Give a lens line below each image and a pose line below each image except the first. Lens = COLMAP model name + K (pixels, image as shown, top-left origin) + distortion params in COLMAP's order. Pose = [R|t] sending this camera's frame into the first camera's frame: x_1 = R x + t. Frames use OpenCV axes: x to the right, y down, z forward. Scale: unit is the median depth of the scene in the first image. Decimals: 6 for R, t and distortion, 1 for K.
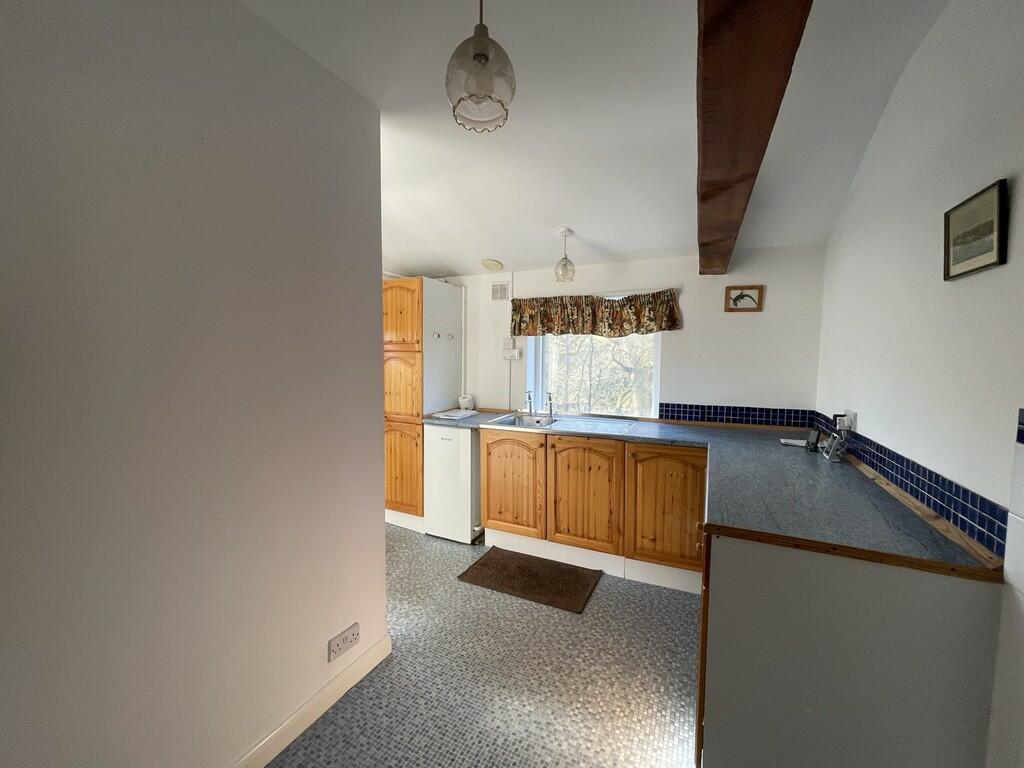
lens RADIAL K [[411.0, 0, 511.9], [0, 411.0, 378.5], [0, 0, 1]] dist [-0.001868, -0.000169]
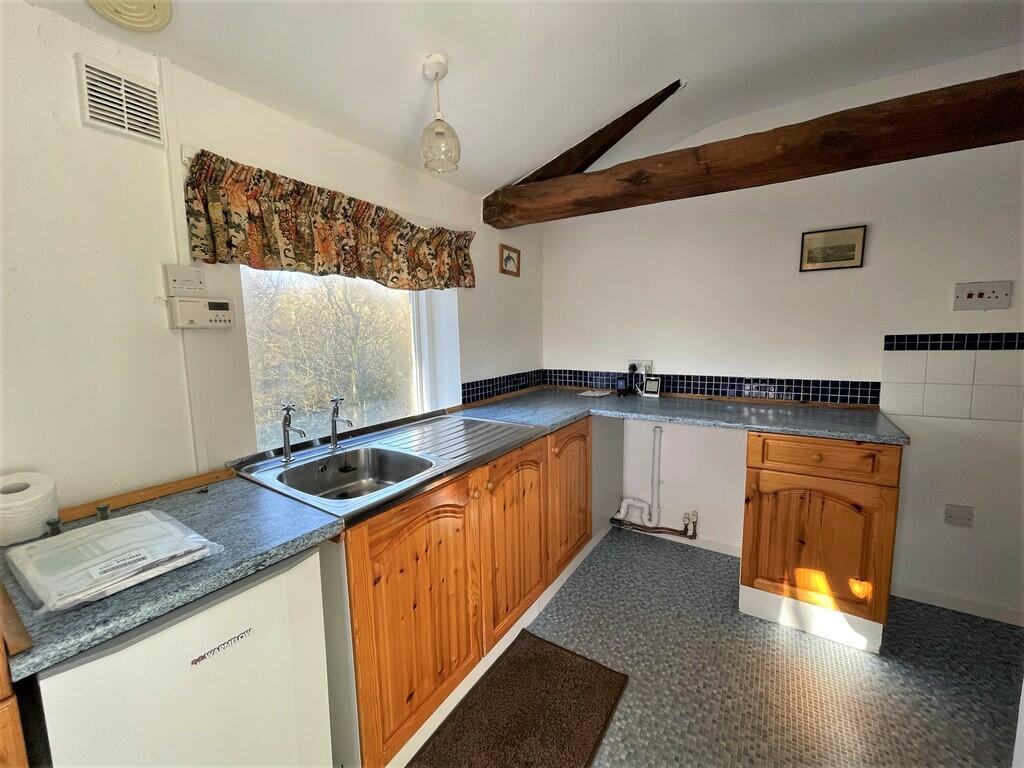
lens RADIAL K [[411.0, 0, 510.4], [0, 411.0, 381.5], [0, 0, 1]] dist [-0.001868, -0.000169]
pose [[0.130537, -0.128093, 0.983134, -0.378317], [0.072155, 0.990217, 0.119435, -0.028967], [-0.988814, 0.055347, 0.138502, 0.823539]]
